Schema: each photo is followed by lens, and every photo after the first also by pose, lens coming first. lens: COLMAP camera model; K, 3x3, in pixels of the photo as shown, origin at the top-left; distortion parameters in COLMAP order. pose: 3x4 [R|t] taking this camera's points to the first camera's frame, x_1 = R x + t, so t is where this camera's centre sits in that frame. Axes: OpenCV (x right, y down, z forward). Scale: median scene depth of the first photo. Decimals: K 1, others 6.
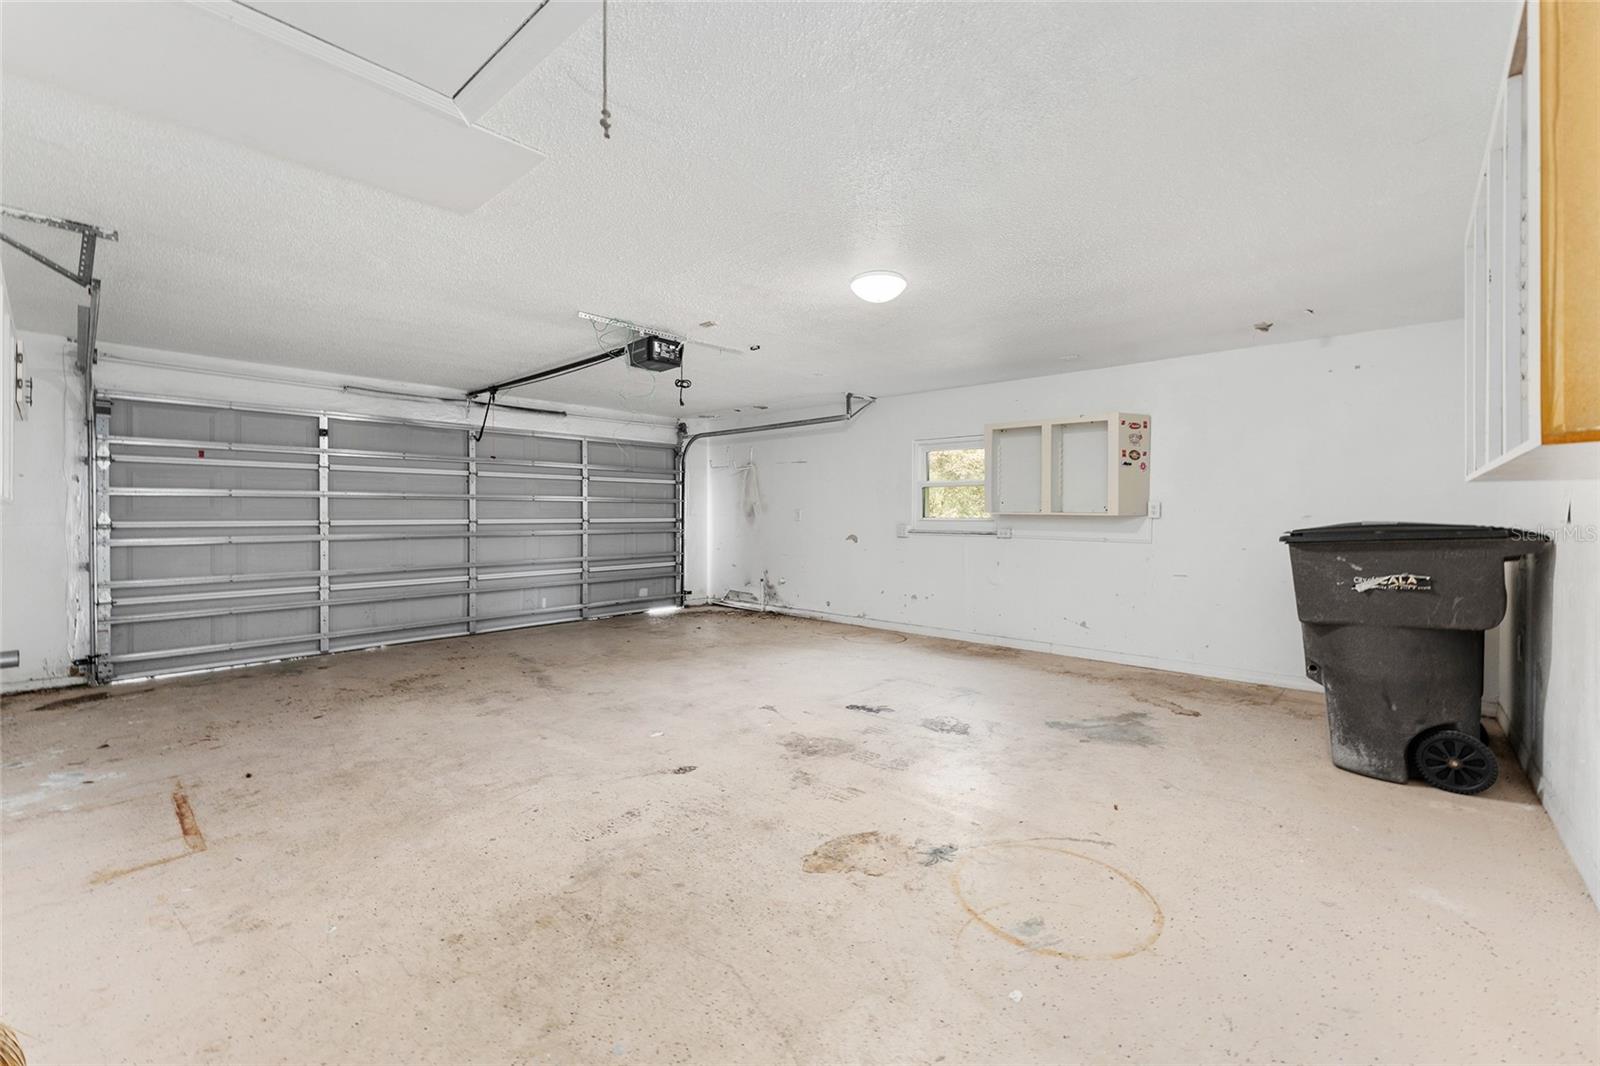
lens RADIAL K [[646.9, 0, 796.0], [0, 646.9, 529.2], [0, 0, 1]] dist [0.001504, -0.000183]
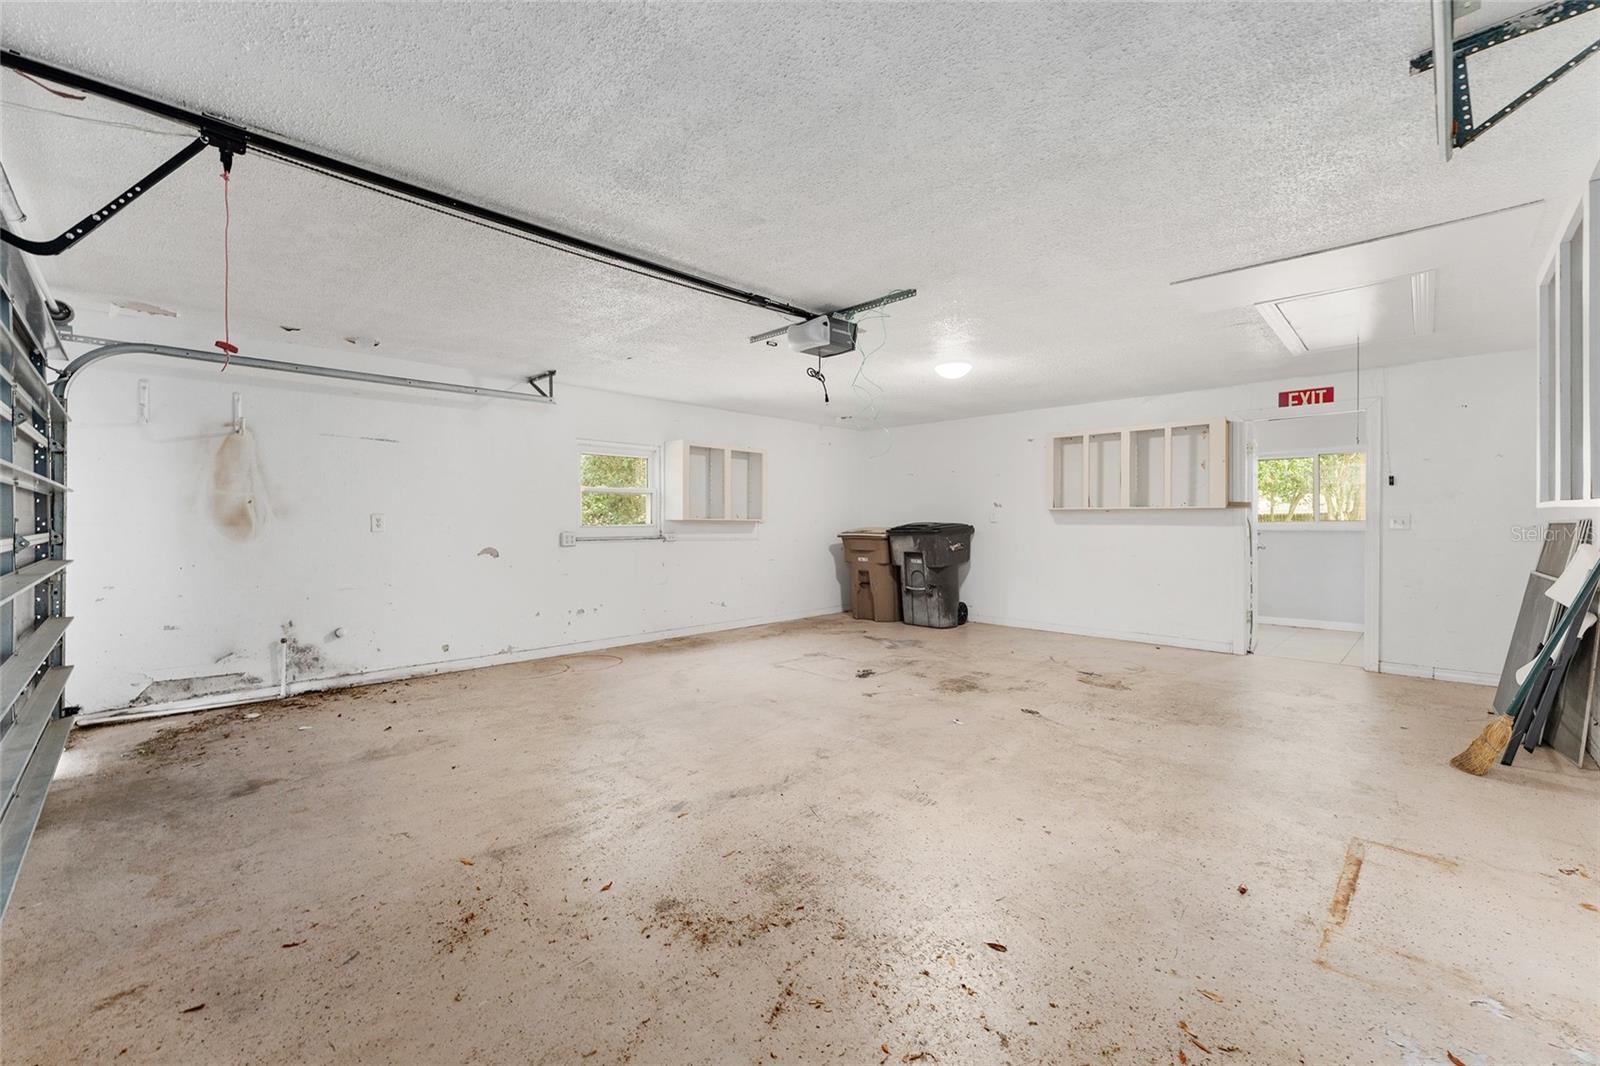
lens RADIAL K [[646.9, 0, 796.0], [0, 646.9, 529.2], [0, 0, 1]] dist [0.001504, -0.000183]
pose [[0.056794, -0.017027, 0.998241, -1.357969], [0.024595, 0.999575, 0.015650, -0.034597], [-0.998083, 0.023663, 0.057189, 1.239253]]
